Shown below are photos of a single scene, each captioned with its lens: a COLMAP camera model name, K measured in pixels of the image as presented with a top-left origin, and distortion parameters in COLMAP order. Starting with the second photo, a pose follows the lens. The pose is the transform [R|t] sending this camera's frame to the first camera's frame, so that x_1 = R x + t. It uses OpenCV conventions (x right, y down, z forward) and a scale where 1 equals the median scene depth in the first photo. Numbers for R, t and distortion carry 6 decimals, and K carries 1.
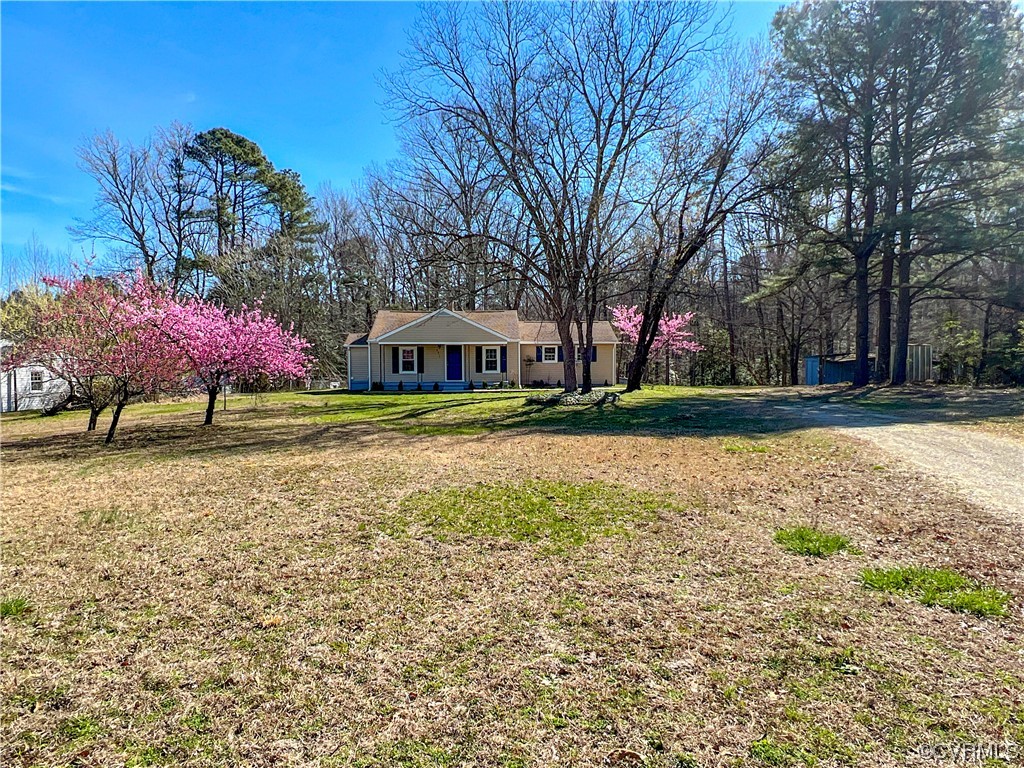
lens RADIAL K [[685.5, 0, 506.6], [0, 685.5, 386.7], [0, 0, 1]] dist [-0.004923, -0.000690]
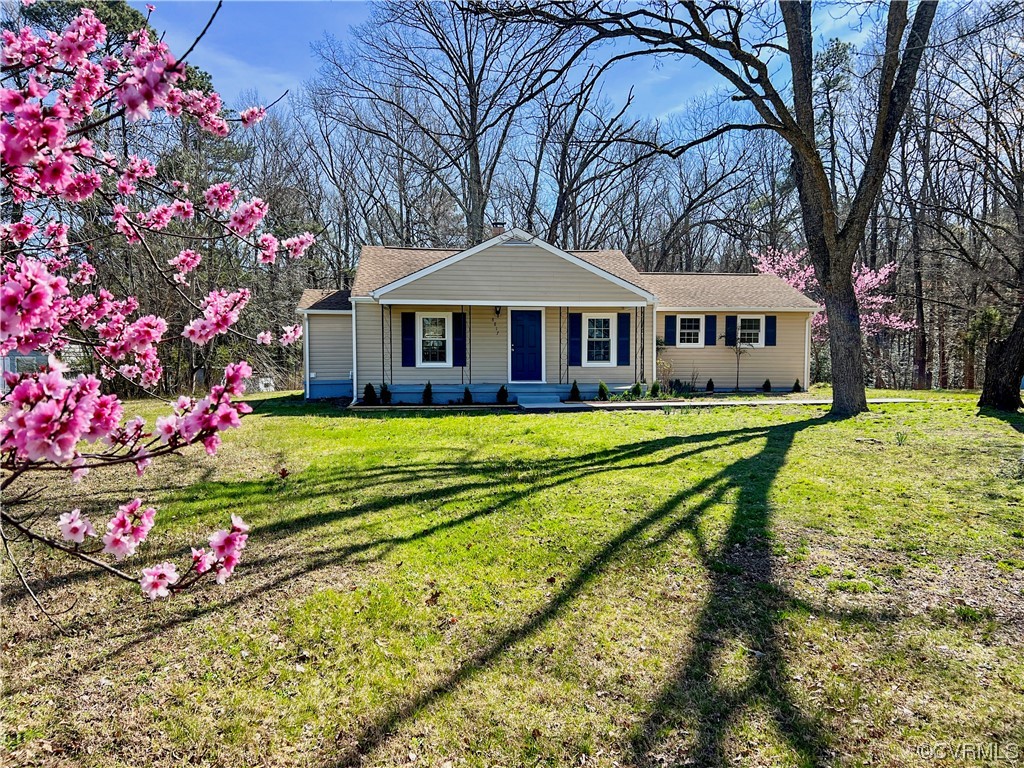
lens RADIAL K [[784.4, 0, 518.6], [0, 784.4, 385.9], [0, 0, 1]] dist [0.014877, 0.002115]
pose [[0.997198, 0.000836, 0.074805, -0.124460], [-0.002035, 0.999871, 0.015945, -0.015091], [-0.074782, -0.016053, 0.997071, 0.430166]]
